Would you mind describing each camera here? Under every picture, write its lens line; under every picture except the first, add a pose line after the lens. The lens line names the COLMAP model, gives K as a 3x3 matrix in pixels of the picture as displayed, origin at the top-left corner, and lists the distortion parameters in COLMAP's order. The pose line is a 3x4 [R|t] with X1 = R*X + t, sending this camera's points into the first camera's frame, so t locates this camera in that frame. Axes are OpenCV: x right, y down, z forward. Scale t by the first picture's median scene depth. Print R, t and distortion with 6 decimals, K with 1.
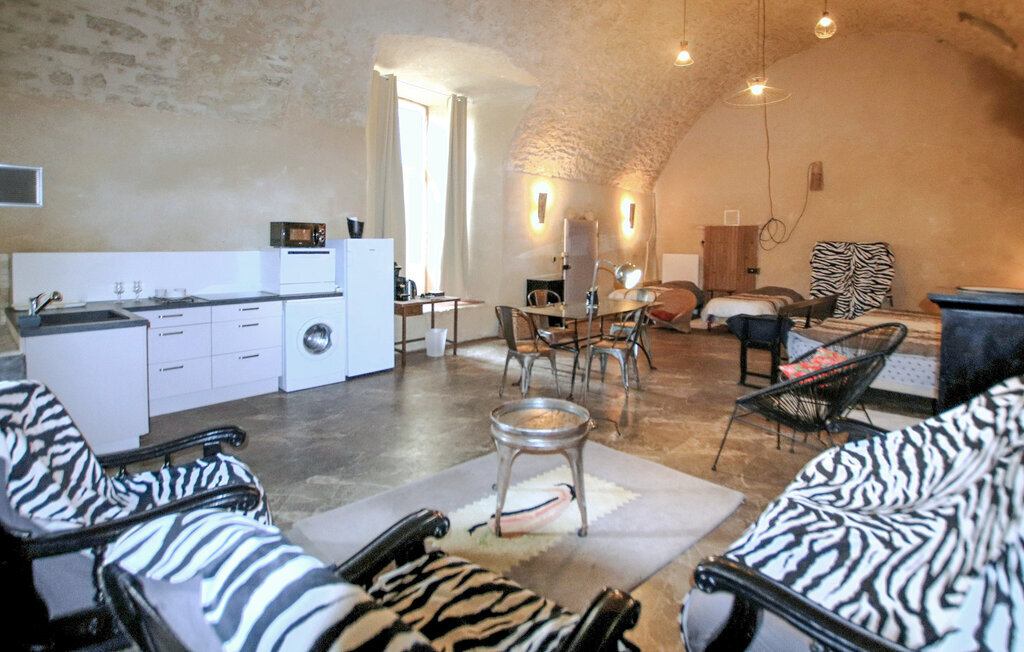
lens RADIAL K [[520.4, 0, 492.7], [0, 520.4, 296.4], [0, 0, 1]] dist [-0.029911, 0.000611]
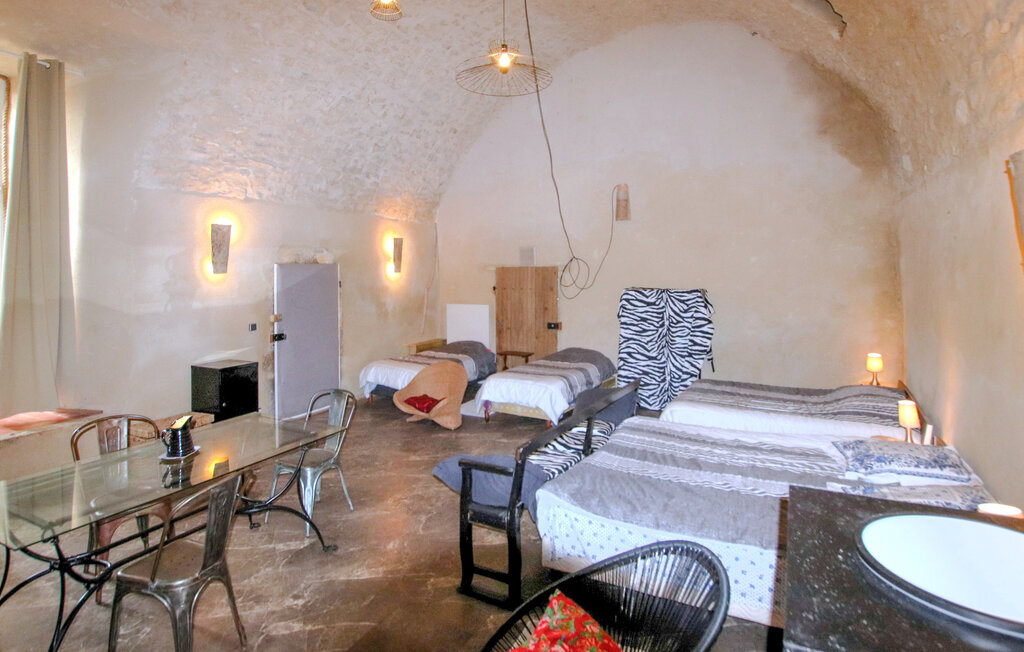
lens RADIAL K [[501.0, 0, 510.9], [0, 501.0, 316.1], [0, 0, 1]] dist [-0.031303, 0.001362]
pose [[0.963712, -0.042480, 0.263543, 0.293178], [0.044649, 0.999000, -0.002243, -0.077213], [-0.263184, 0.013929, 0.964645, 0.356160]]
